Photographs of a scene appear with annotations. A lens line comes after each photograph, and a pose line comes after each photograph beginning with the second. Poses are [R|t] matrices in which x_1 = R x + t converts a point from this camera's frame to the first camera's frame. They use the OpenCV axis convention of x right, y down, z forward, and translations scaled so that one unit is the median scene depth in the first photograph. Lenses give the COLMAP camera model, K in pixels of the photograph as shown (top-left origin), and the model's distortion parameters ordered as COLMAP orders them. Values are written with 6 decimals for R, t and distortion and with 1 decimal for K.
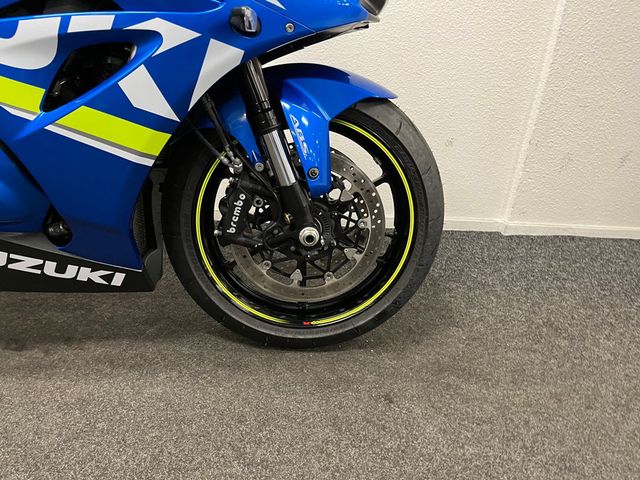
lens RADIAL K [[481.3, 0, 320.6], [0, 481.3, 228.6], [0, 0, 1]] dist [0.089387, -0.116679]
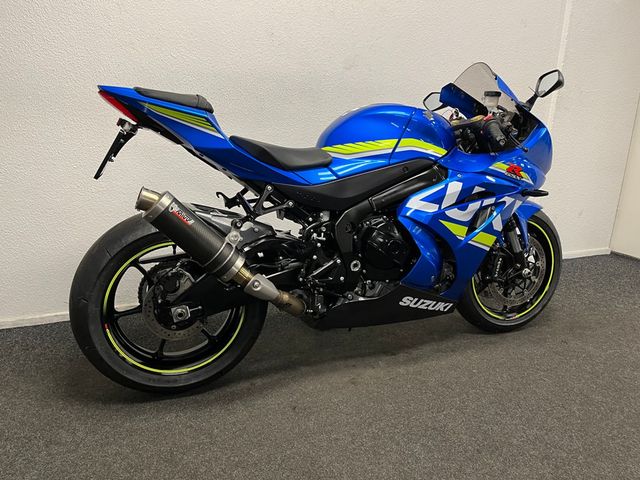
lens RADIAL K [[474.3, 0, 320.0], [0, 474.3, 240.0], [0, 0, 1]] dist [0.095942, -0.111474]
pose [[0.955020, -0.140055, 0.261385, -1.447526], [0.167611, 0.982079, -0.086182, -0.097440], [-0.244630, 0.126116, 0.961380, -0.898011]]
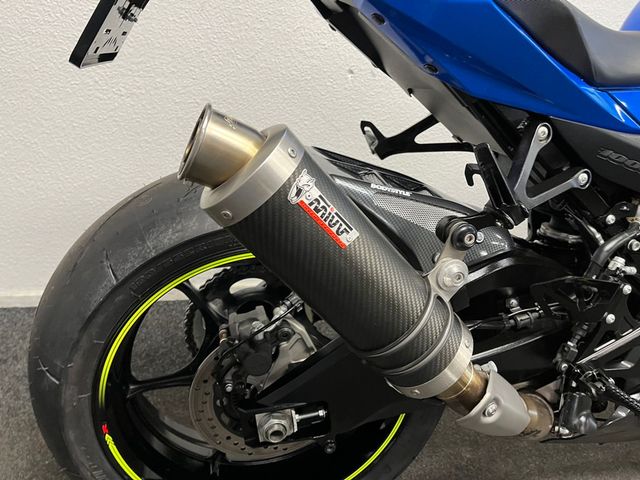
lens RADIAL K [[474.3, 0, 320.0], [0, 474.3, 240.0], [0, 0, 1]] dist [0.095942, -0.111474]
pose [[0.989059, -0.061745, 0.133976, -1.522094], [0.051882, 0.995765, 0.075900, -0.373386], [-0.138095, -0.068119, 0.988074, 0.149449]]
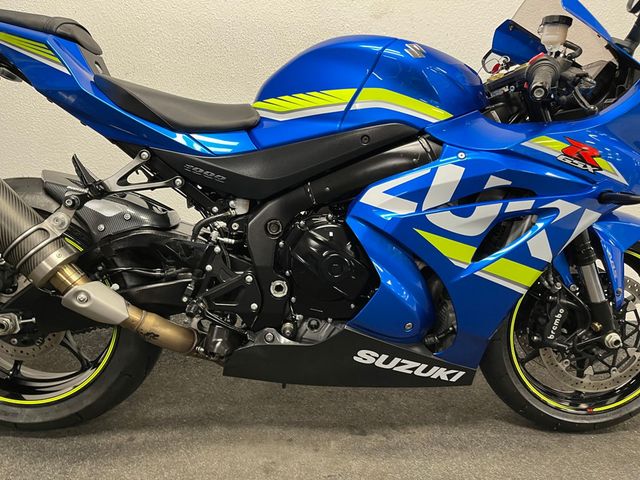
lens RADIAL K [[474.3, 0, 320.0], [0, 474.3, 240.0], [0, 0, 1]] dist [0.095942, -0.111474]
pose [[0.998764, -0.034547, -0.035721, -0.721105], [0.029212, 0.989668, -0.140369, -0.086903], [0.040201, 0.139153, 0.989455, -0.334429]]
